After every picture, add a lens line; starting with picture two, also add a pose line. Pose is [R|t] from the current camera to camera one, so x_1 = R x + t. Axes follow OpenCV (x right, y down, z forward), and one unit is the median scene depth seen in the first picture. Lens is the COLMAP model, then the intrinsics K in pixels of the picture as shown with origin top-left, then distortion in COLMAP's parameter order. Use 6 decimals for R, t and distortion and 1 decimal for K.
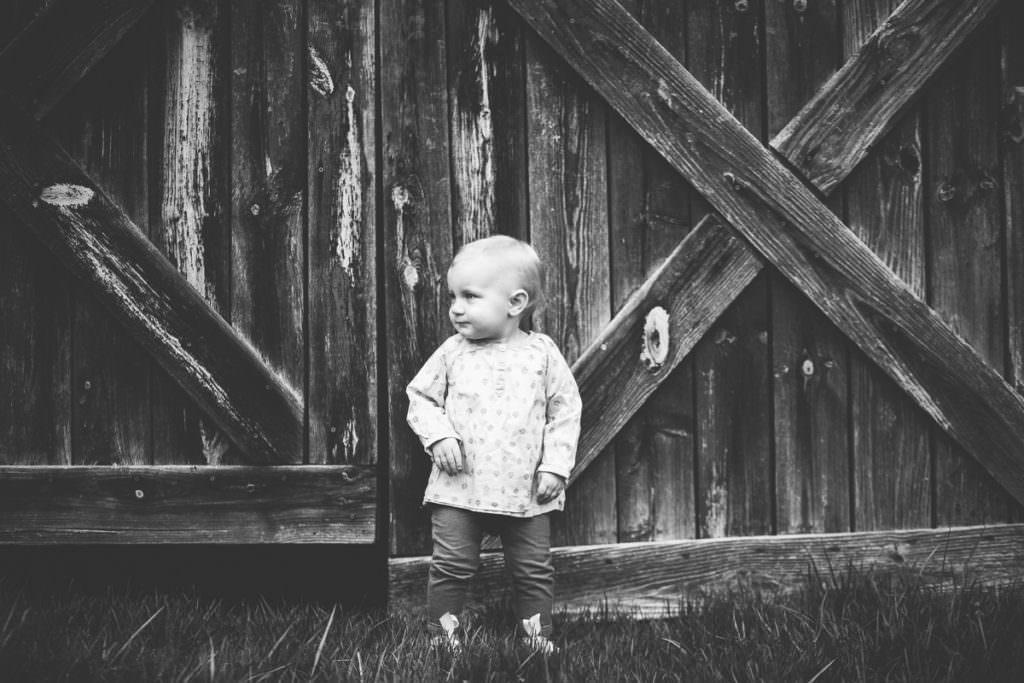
lens RADIAL K [[2565.5, 0, 509.2], [0, 2565.5, 340.5], [0, 0, 1]] dist [-0.081686, 0.000000]
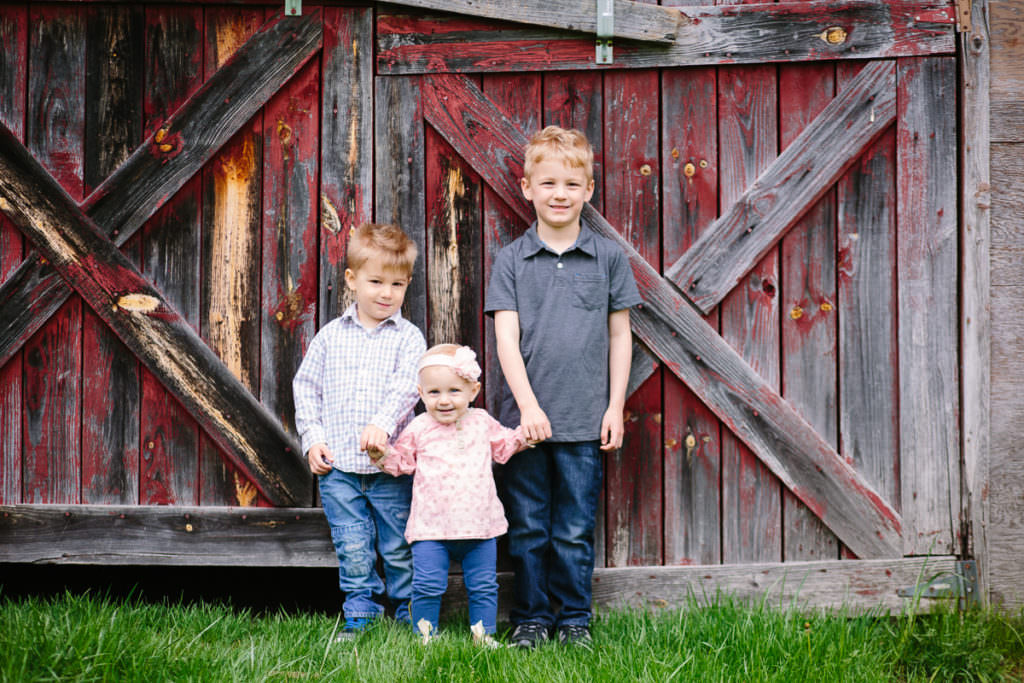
lens RADIAL K [[2565.5, 0, 516.4], [0, 2565.5, 337.8], [0, 0, 1]] dist [-0.081686, 0.000000]
pose [[0.999575, 0.017576, 0.023247, -0.006664], [-0.017490, 0.999839, -0.003883, -0.036868], [-0.023312, 0.003475, 0.999722, -0.340168]]
